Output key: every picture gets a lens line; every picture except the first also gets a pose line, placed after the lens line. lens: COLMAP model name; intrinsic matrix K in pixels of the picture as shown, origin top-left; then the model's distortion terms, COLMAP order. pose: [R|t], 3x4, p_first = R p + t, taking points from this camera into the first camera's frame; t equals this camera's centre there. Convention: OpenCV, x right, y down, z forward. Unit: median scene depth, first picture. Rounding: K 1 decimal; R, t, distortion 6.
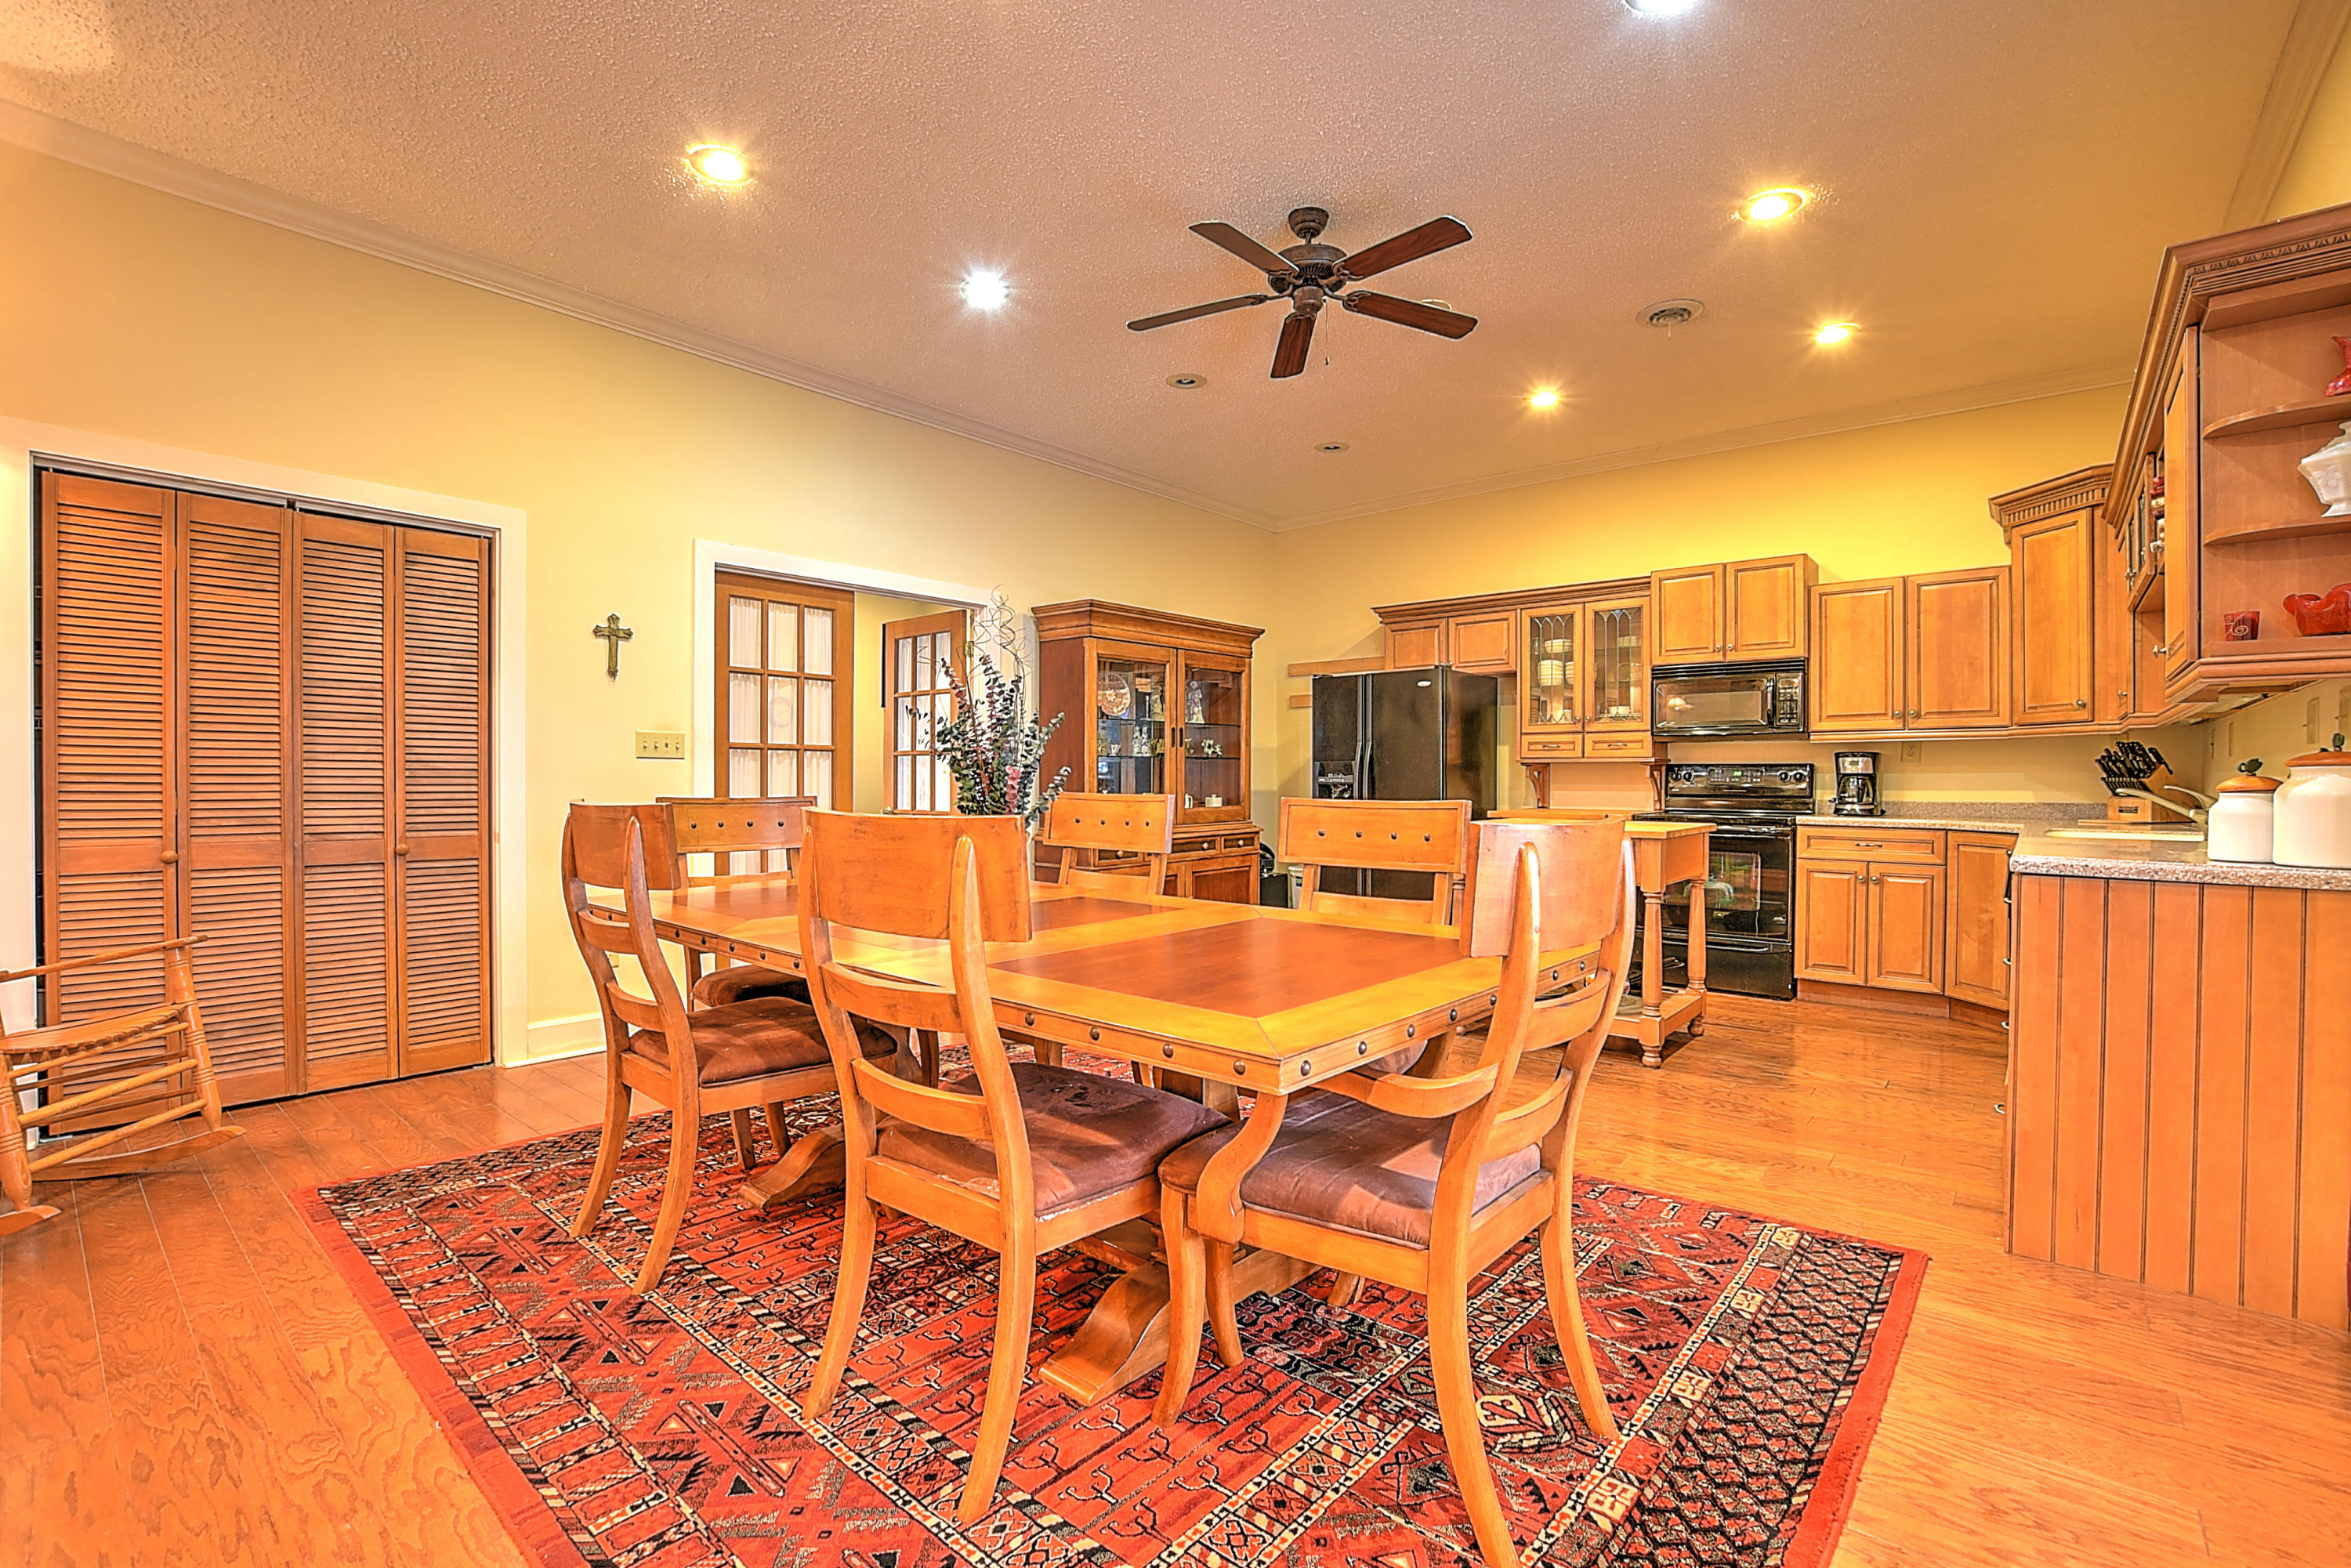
lens RADIAL K [[1053.7, 0, 1182.8], [0, 1053.7, 785.8], [0, 0, 1]] dist [-0.037817, 0.005357]
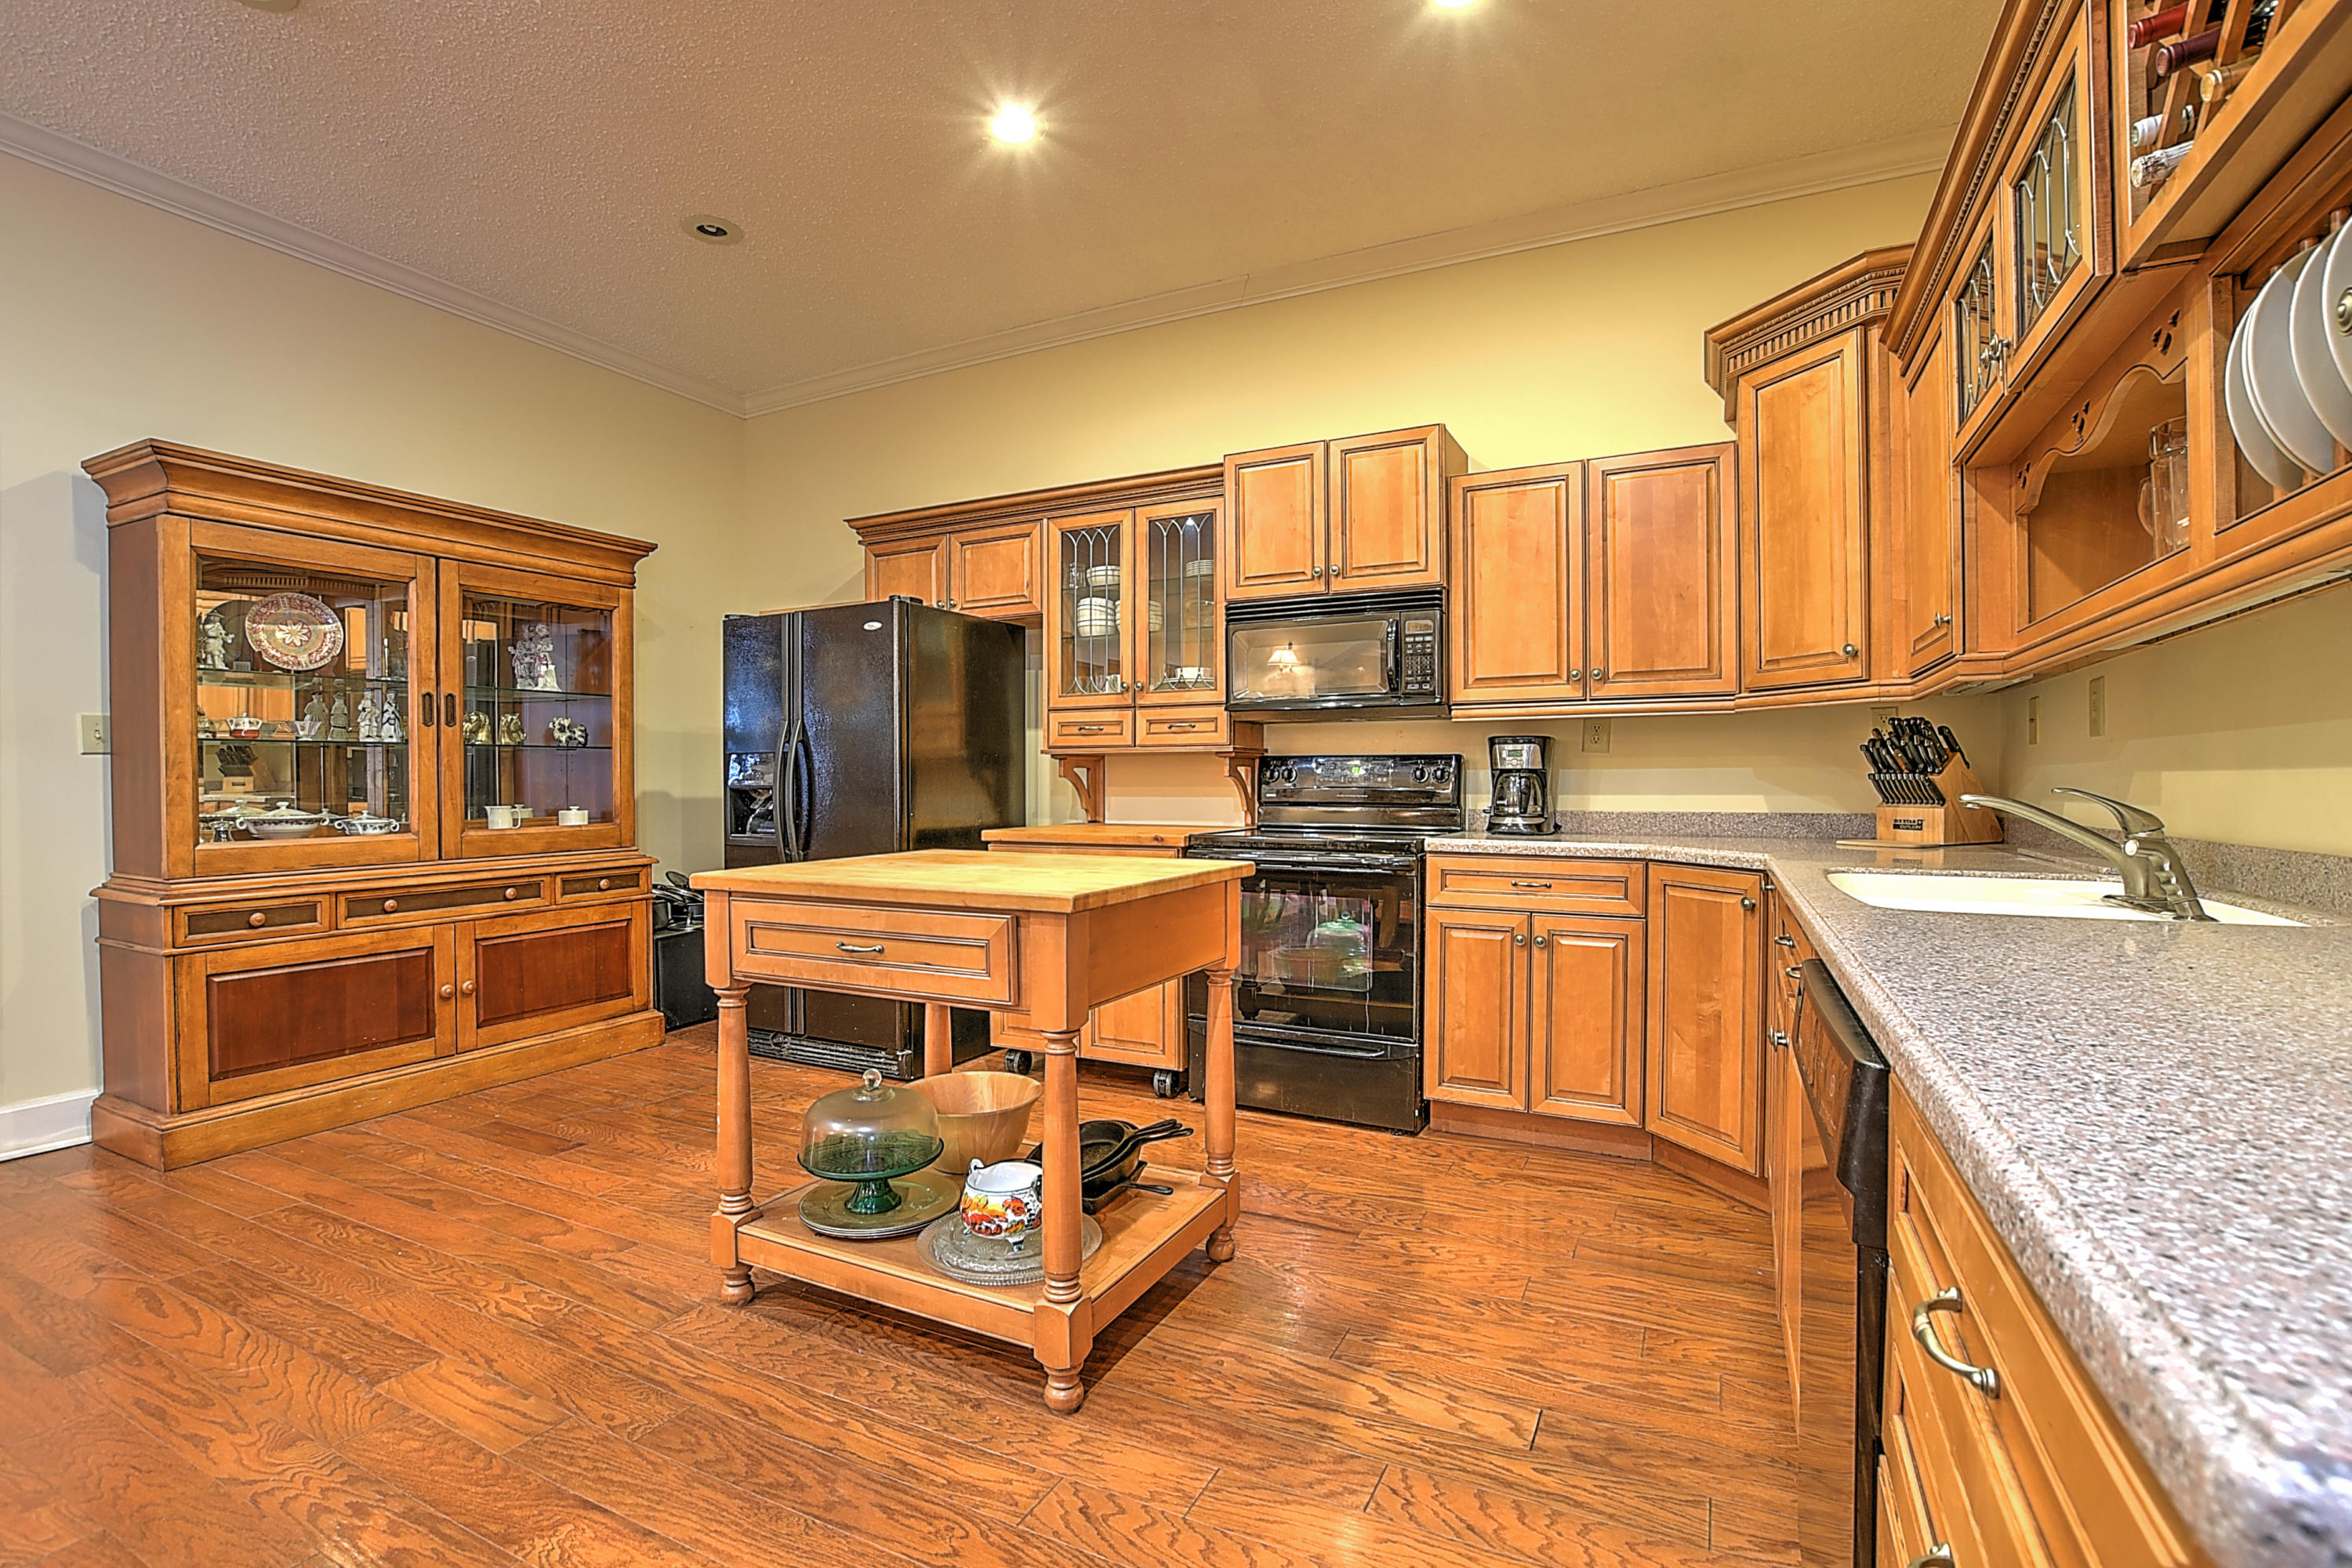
lens RADIAL K [[1118.0, 0, 1107.4], [0, 1118.0, 786.2], [0, 0, 1]] dist [-0.029748, 0.000806]
pose [[0.982400, -0.004411, 0.186736, 0.268502], [0.004586, 0.999989, -0.000507, -0.001991], [-0.186732, 0.001354, 0.982410, 0.367291]]
